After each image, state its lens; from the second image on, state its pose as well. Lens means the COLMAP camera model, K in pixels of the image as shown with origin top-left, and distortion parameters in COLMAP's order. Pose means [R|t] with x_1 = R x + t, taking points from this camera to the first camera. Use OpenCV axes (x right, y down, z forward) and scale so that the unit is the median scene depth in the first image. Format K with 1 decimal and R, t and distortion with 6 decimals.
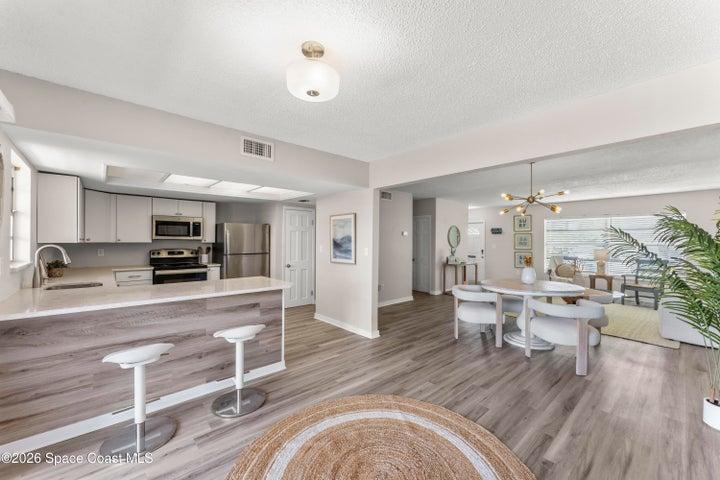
lens RADIAL K [[286.8, 0, 360.0], [0, 286.8, 240.0], [0, 0, 1]] dist [0.001016, 0.000030]
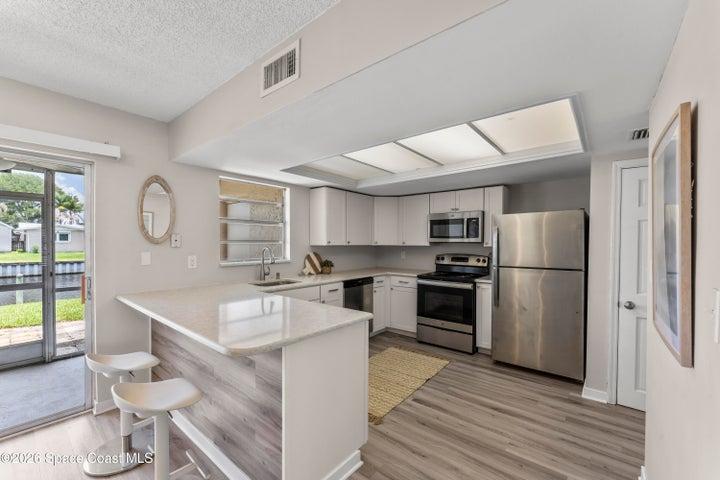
lens RADIAL K [[297.7, 0, 360.0], [0, 297.7, 243.9], [0, 0, 1]] dist [-0.000713, -0.000070]
pose [[0.154713, 0.002659, -0.987956, 0.190387], [0.000604, 0.999996, 0.002786, 0.000841], [0.987959, -0.001028, 0.154710, 0.959358]]
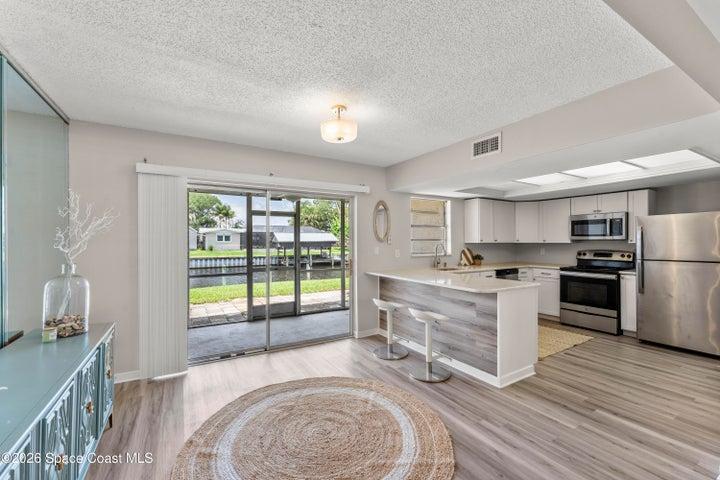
lens RADIAL K [[306.5, 0, 360.0], [0, 306.5, 240.0], [0, 0, 1]] dist [0.000566, 0.000247]
pose [[-0.180289, -0.007009, -0.983589, 0.670725], [0.005113, 0.999954, -0.008063, 0.004793], [0.983600, -0.006482, -0.180245, 0.691097]]
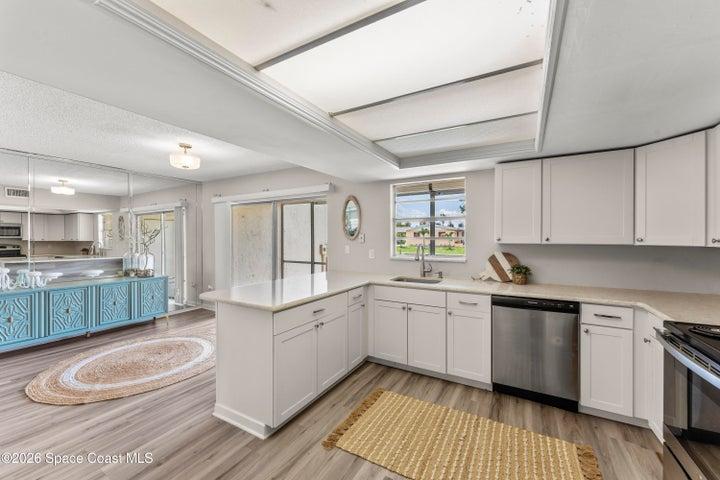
lens RADIAL K [[286.8, 0, 360.0], [0, 286.8, 240.0], [0, 0, 1]] dist [0.001016, 0.000030]
pose [[-0.948041, 0.000619, -0.318147, -0.349855], [-0.000305, 0.999996, 0.002856, -0.001757], [0.318148, 0.002805, -0.948037, 1.665223]]
